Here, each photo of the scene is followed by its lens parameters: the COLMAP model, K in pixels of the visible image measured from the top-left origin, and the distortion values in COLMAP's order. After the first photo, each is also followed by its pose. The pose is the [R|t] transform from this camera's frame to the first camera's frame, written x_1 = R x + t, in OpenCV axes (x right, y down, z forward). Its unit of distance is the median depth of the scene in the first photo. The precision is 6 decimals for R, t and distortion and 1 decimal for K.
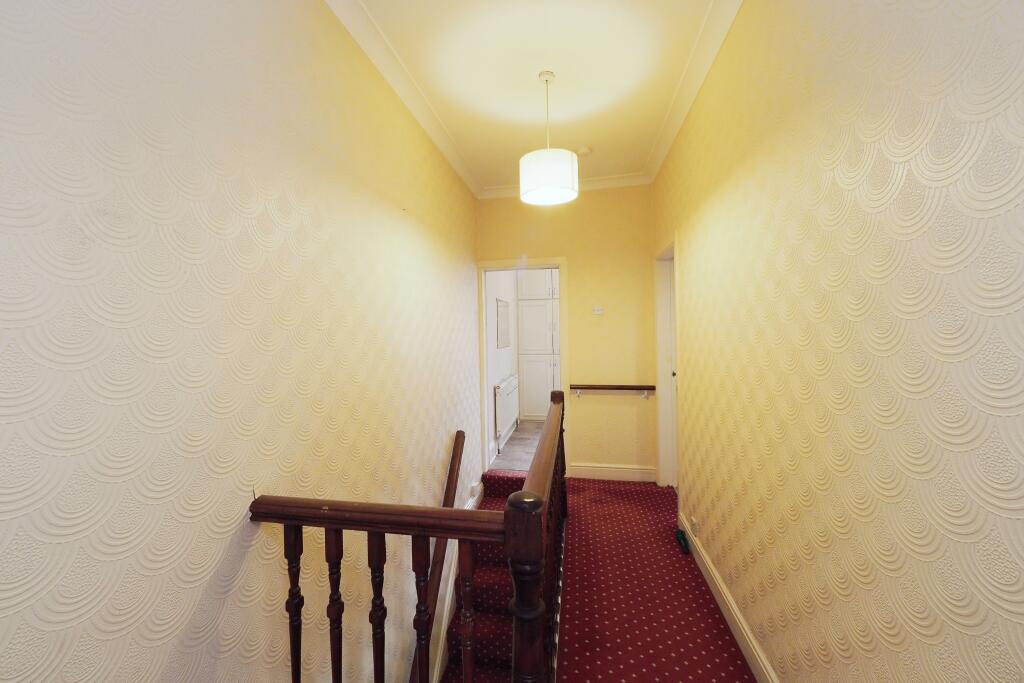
lens RADIAL K [[430.2, 0, 494.1], [0, 430.2, 341.2], [0, 0, 1]] dist [0.001129, 0.000274]
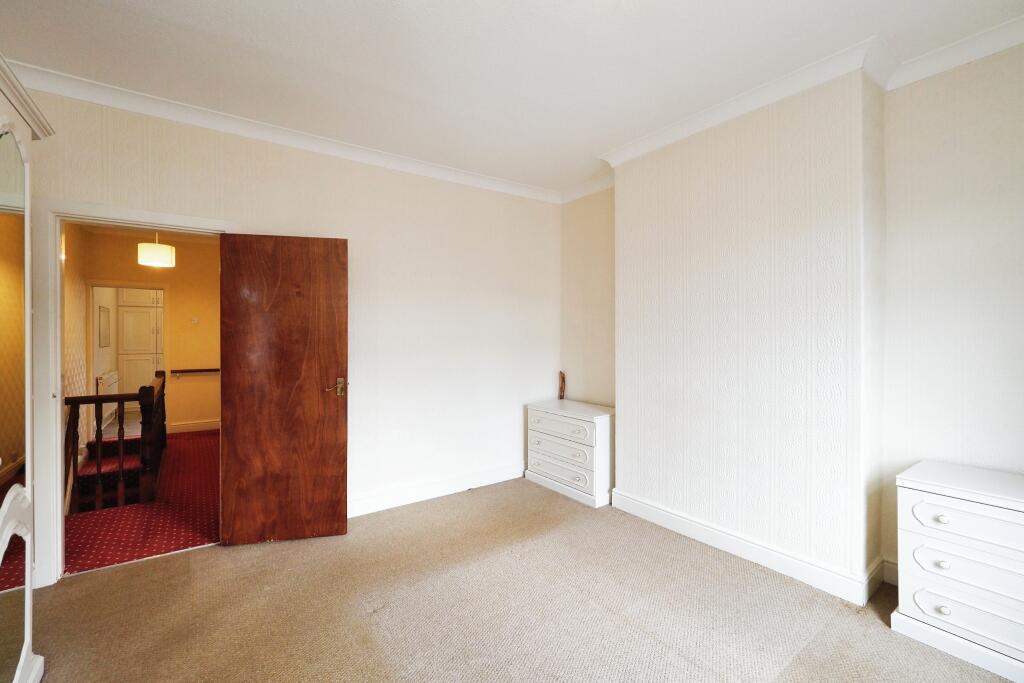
lens RADIAL K [[430.2, 0, 494.1], [0, 430.2, 341.2], [0, 0, 1]] dist [0.001129, 0.000274]
pose [[0.693948, 0.013251, 0.719903, -0.113061], [-0.000486, 0.999839, -0.017934, 0.025184], [-0.720025, 0.012095, 0.693843, -0.780836]]
